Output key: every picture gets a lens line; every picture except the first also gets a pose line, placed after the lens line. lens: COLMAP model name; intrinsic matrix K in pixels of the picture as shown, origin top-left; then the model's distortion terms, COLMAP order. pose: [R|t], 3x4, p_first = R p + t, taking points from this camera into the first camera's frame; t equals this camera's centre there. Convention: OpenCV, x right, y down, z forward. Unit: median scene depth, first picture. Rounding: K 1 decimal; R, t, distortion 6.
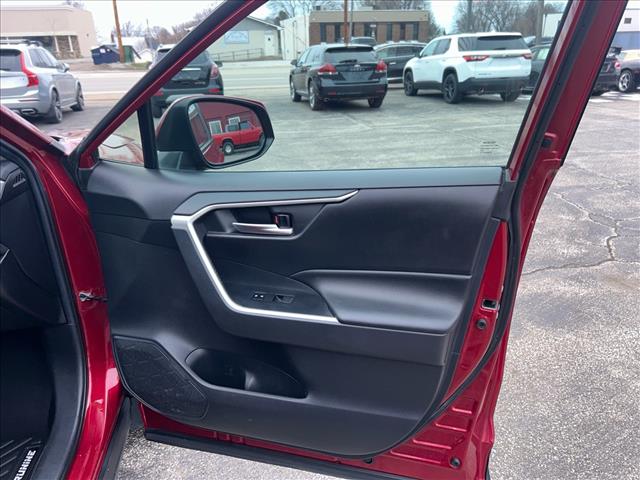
lens RADIAL K [[490.8, 0, 328.1], [0, 490.8, 238.9], [0, 0, 1]] dist [0.023737, -0.007720]
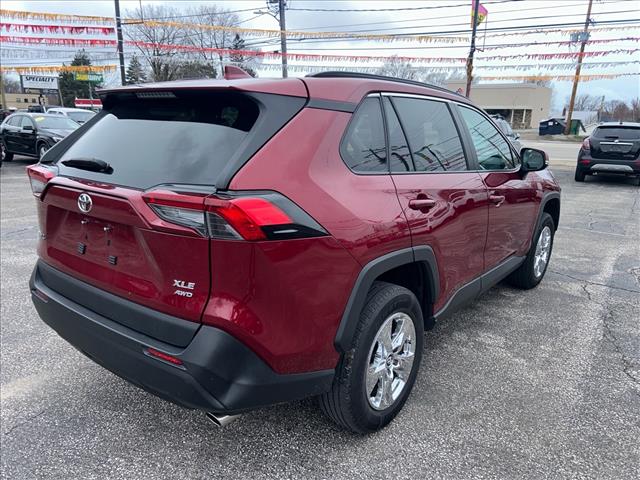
lens RADIAL K [[490.5, 0, 322.3], [0, 490.5, 241.1], [0, 0, 1]] dist [0.026673, -0.011693]
pose [[0.676592, 0.211458, -0.705343, 0.079407], [-0.299520, 0.954089, -0.001279, 0.060392], [0.672690, 0.212129, 0.708865, -0.172967]]
